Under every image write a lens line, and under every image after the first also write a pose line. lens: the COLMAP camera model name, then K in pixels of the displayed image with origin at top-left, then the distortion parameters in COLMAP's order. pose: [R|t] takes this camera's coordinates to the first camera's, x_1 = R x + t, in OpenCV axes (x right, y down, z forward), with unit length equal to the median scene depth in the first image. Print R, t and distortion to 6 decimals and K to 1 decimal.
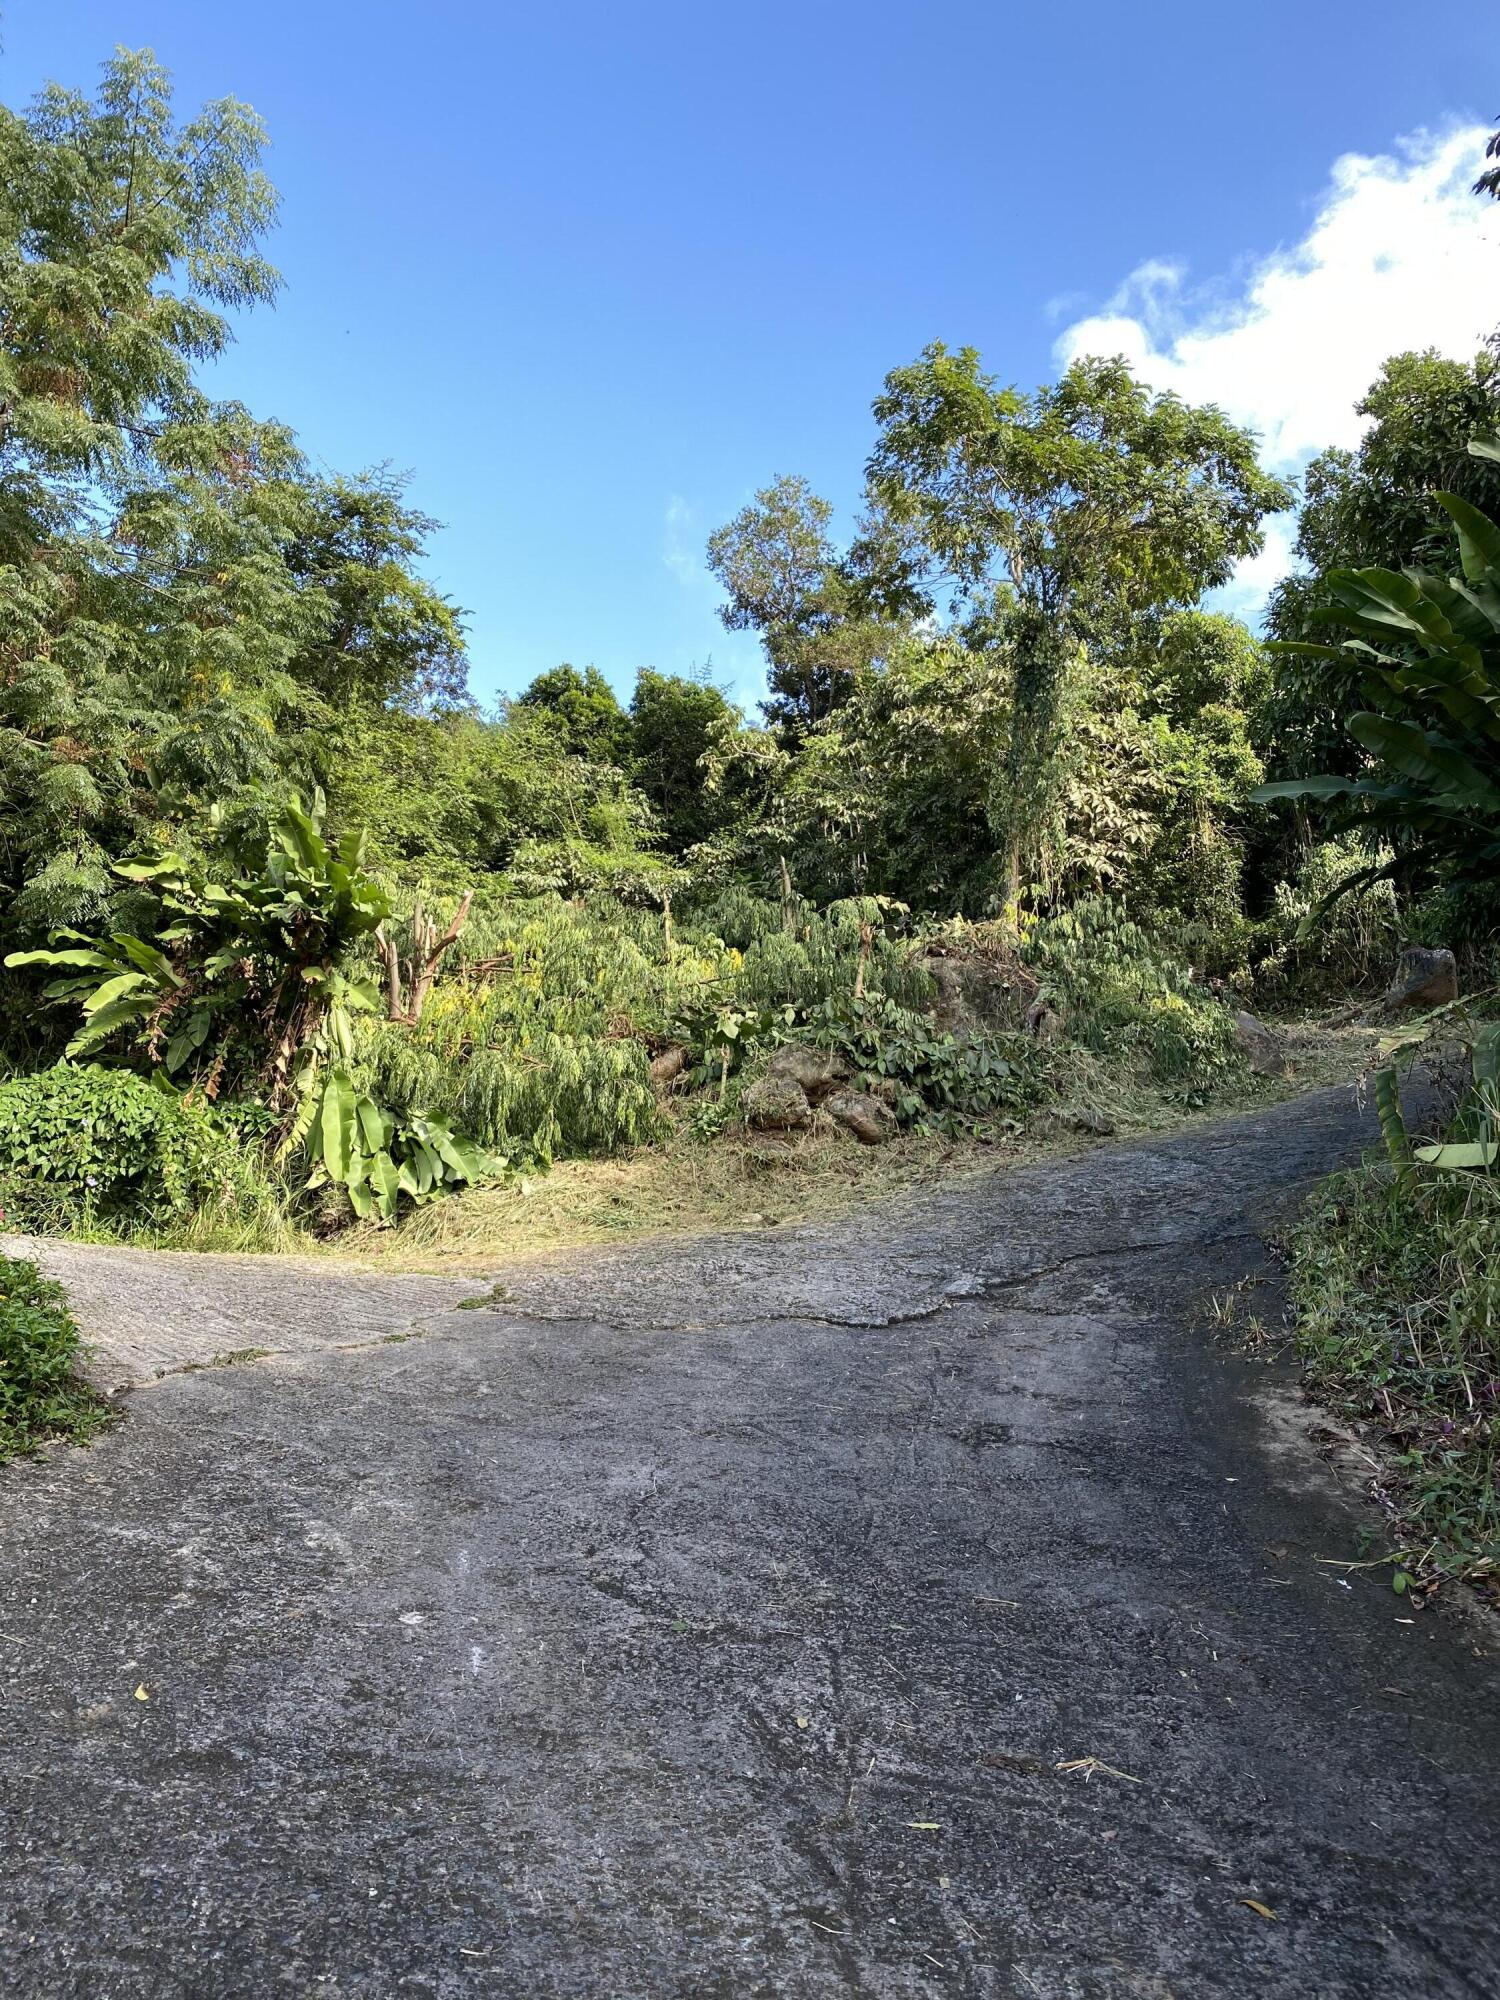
lens RADIAL K [[1502.1, 0, 750.0], [0, 1502.1, 1000.0], [0, 0, 1]] dist [-0.032009, -0.002949]
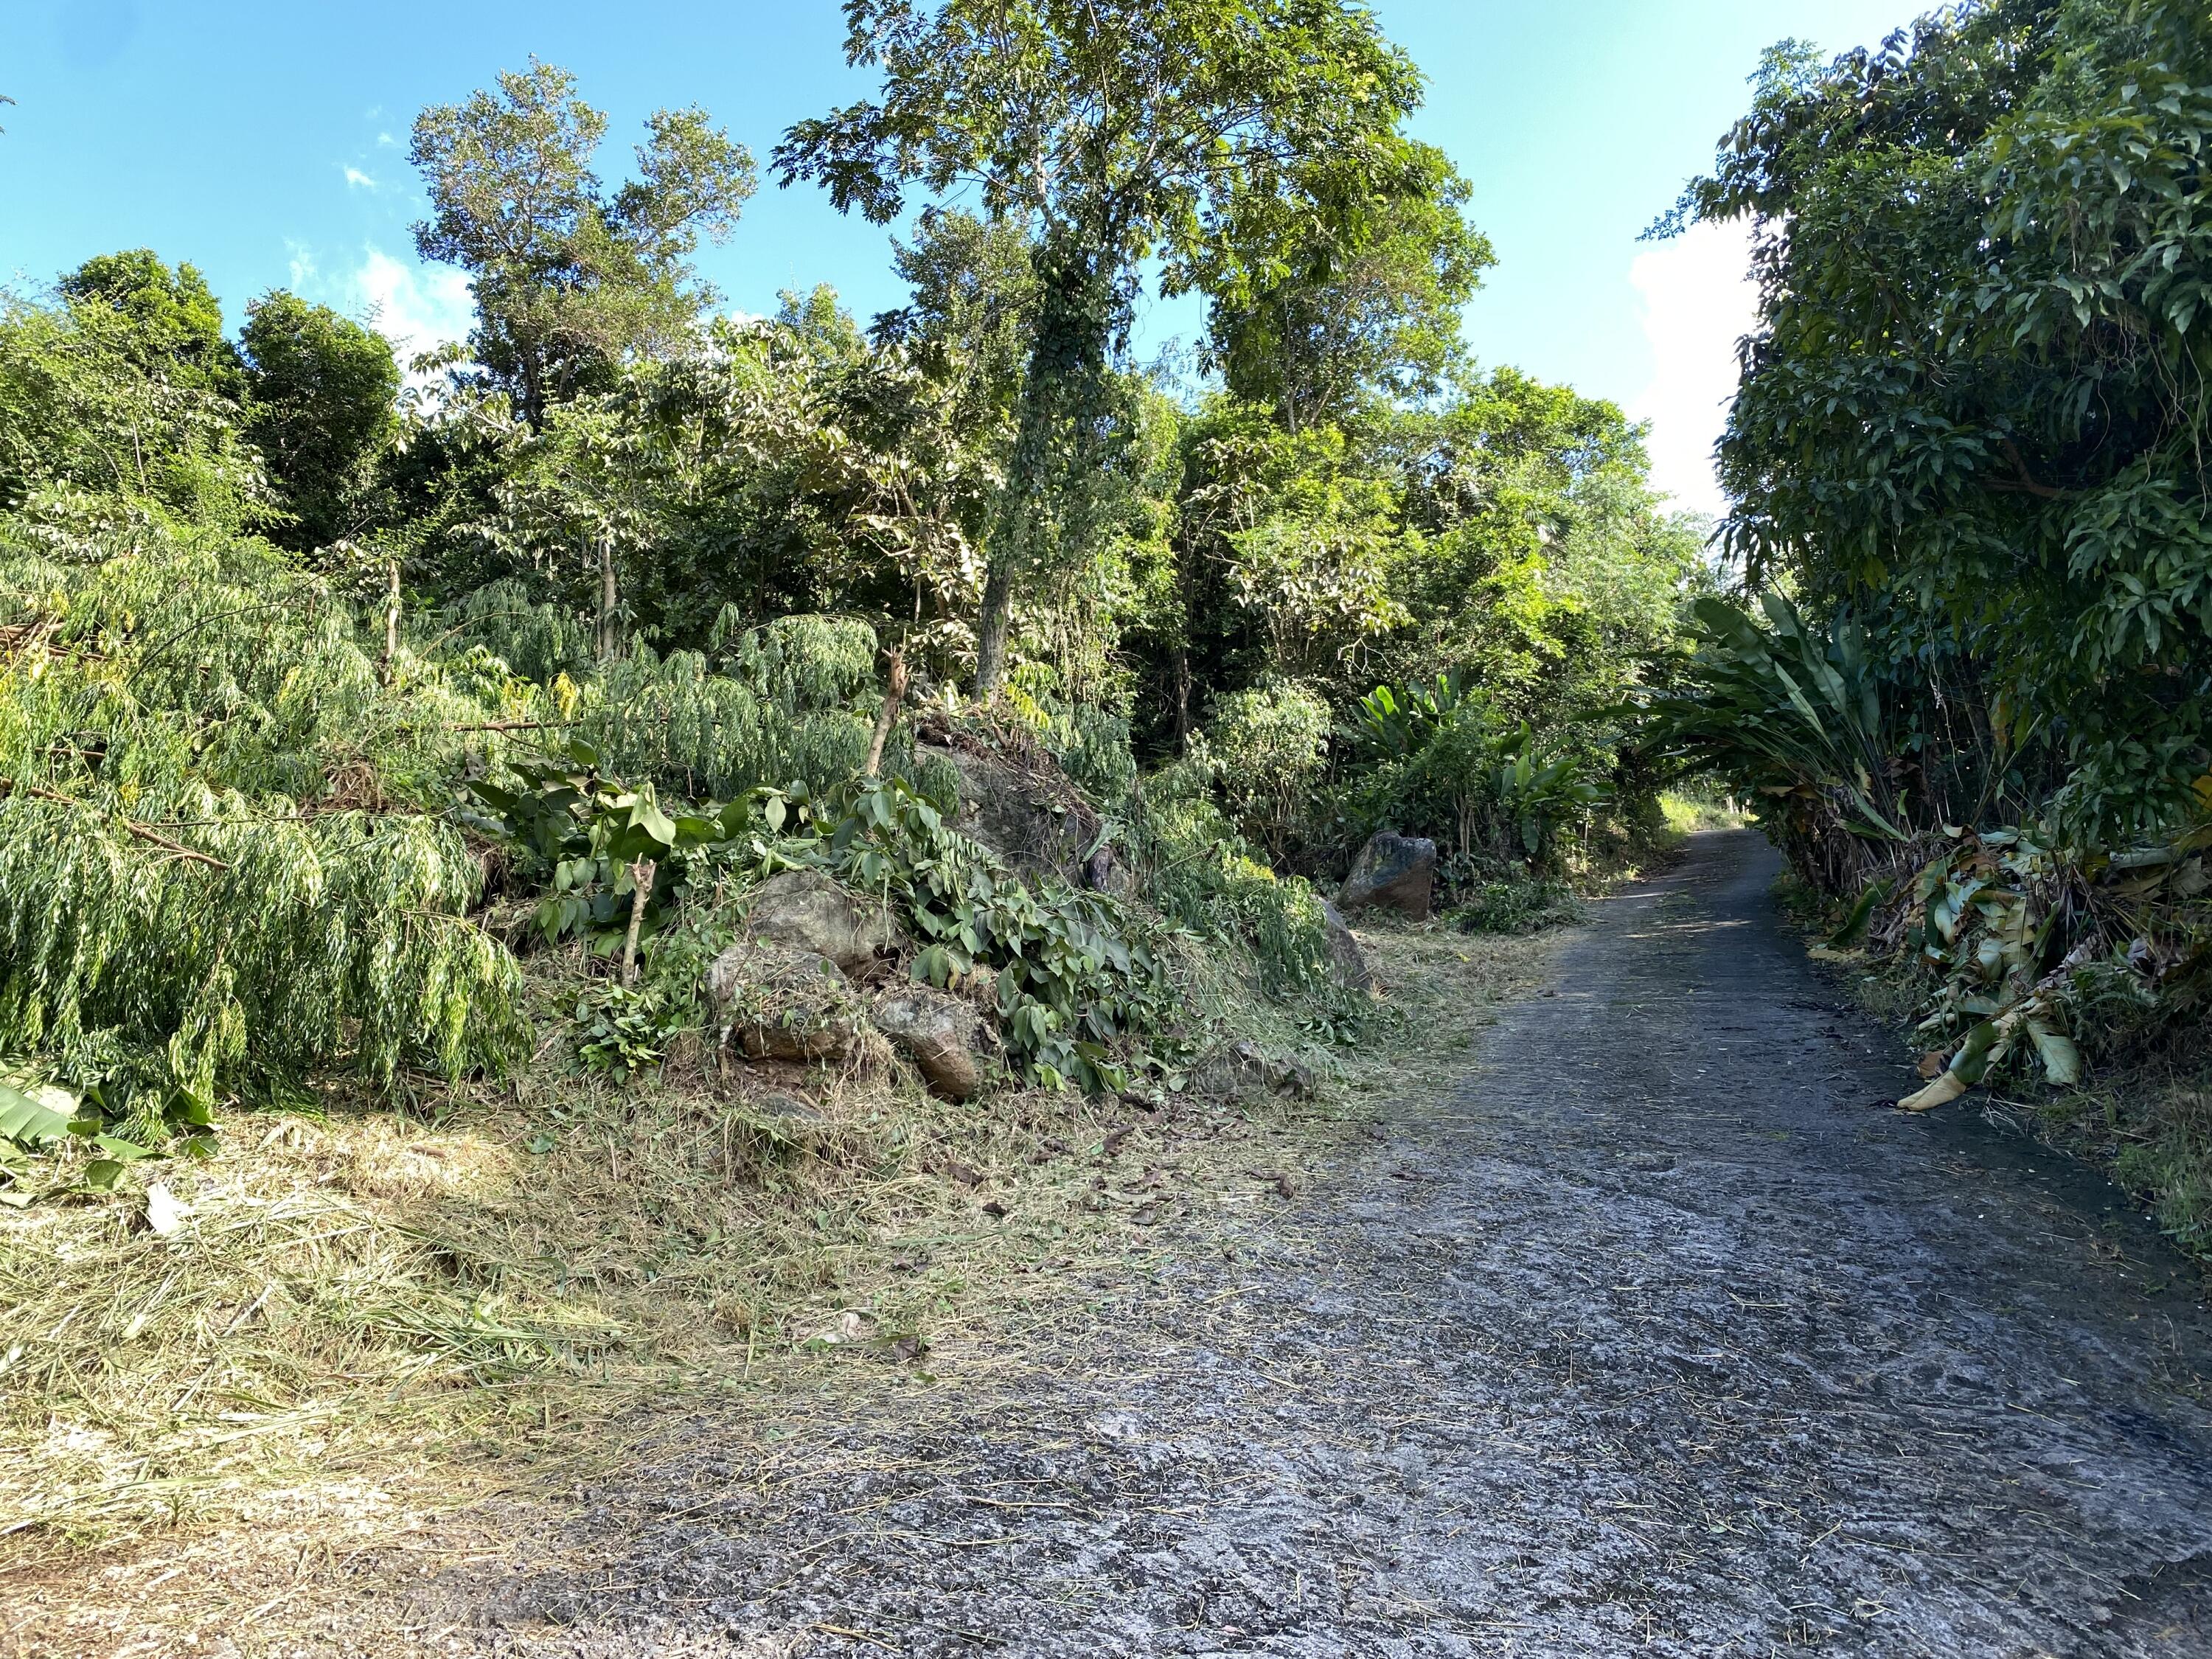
lens RADIAL K [[1661.3, 0, 1107.1], [0, 1661.3, 781.7], [0, 0, 1]] dist [-0.032009, -0.002949]
pose [[0.883162, 0.140081, 0.447663, -0.119838], [-0.122219, 0.990122, -0.068709, 0.024957], [-0.452866, 0.005968, 0.891559, 0.490277]]
